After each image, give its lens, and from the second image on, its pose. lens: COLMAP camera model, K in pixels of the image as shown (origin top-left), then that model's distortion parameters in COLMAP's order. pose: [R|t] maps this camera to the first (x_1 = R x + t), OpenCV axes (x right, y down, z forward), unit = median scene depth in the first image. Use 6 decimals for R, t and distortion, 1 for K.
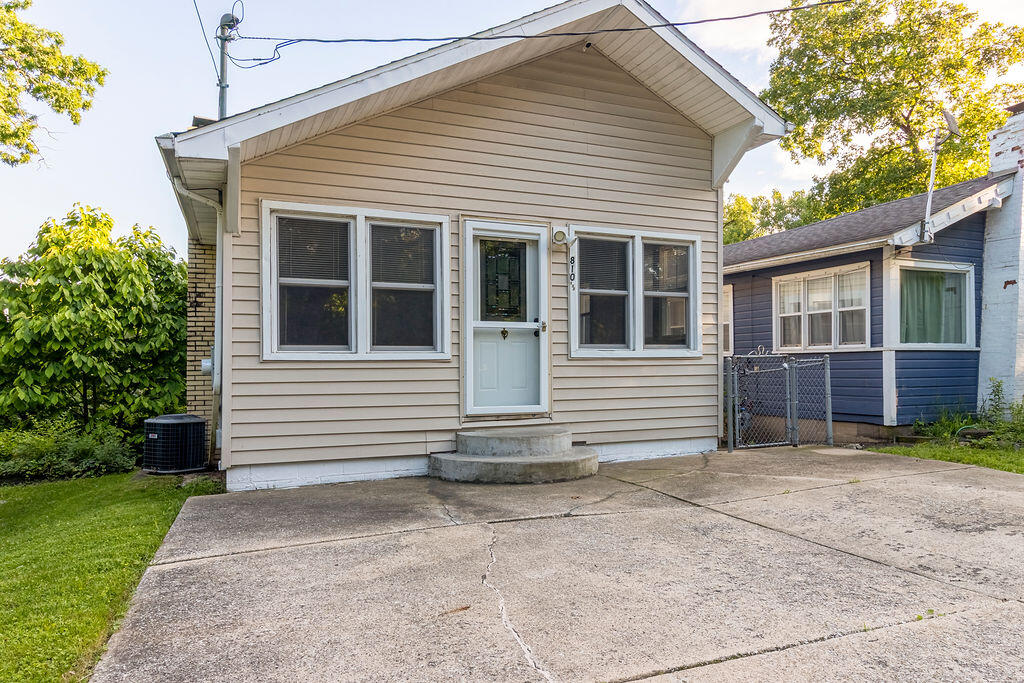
lens RADIAL K [[653.6, 0, 512.7], [0, 653.6, 363.3], [0, 0, 1]] dist [0.018529, 0.000467]
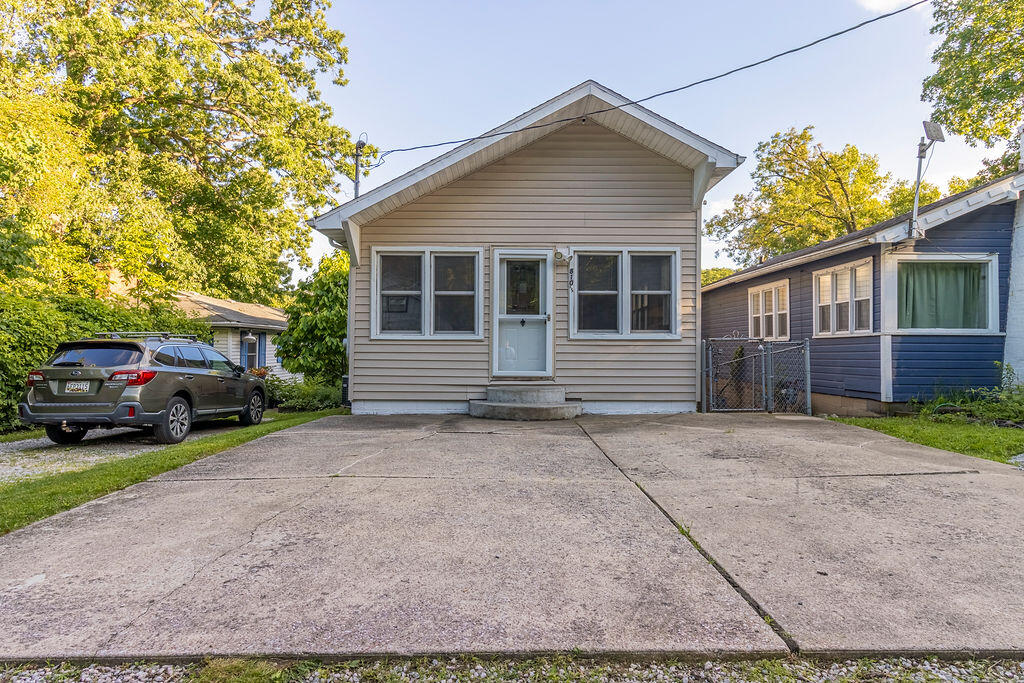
lens RADIAL K [[581.7, 0, 512.0], [0, 581.7, 341.5], [0, 0, 1]] dist [0.019669, 0.000037]
pose [[0.921137, 0.005405, -0.389201, 0.472151], [-0.010663, 0.999879, -0.011352, 0.012527], [0.389092, 0.014607, 0.921083, -0.224364]]
